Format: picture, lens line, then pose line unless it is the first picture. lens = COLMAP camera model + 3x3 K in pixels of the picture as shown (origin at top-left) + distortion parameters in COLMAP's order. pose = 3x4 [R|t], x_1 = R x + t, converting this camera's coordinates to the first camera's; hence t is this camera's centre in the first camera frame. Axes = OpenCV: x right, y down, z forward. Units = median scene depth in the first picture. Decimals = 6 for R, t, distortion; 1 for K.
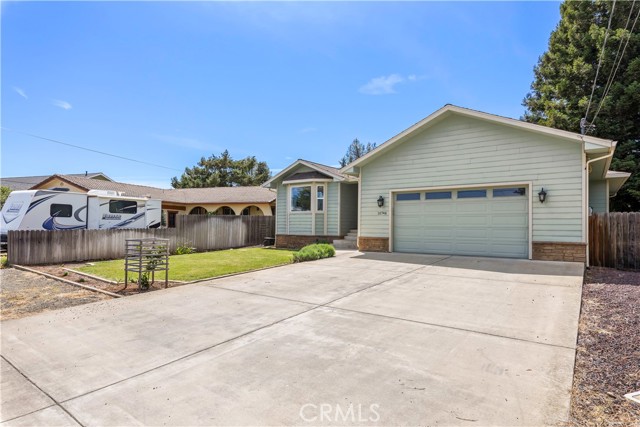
lens RADIAL K [[362.3, 0, 321.1], [0, 362.3, 220.2], [0, 0, 1]] dist [0.002242, 0.002379]
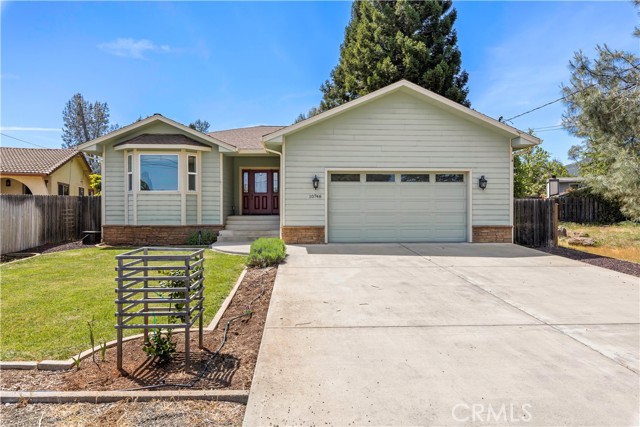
lens RADIAL K [[398.1, 0, 318.0], [0, 398.1, 212.0], [0, 0, 1]] dist [0.002789, 0.002257]
pose [[0.773931, -0.011920, 0.633158, -0.401179], [-0.005148, 0.999671, 0.025113, -0.006523], [-0.633249, -0.022695, 0.773615, 0.305723]]
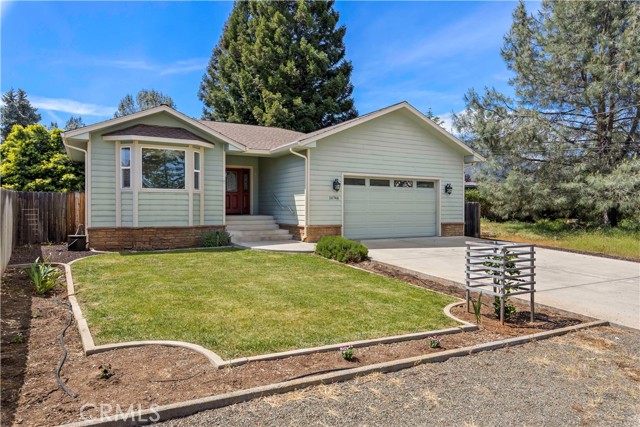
lens RADIAL K [[420.7, 0, 319.6], [0, 420.7, 215.1], [0, 0, 1]] dist [0.010168, 0.000728]
pose [[0.411958, -0.021226, 0.910956, -0.809187], [-0.017378, 0.999364, 0.031145, -0.008812], [-0.911037, -0.028661, 0.411327, 0.611208]]
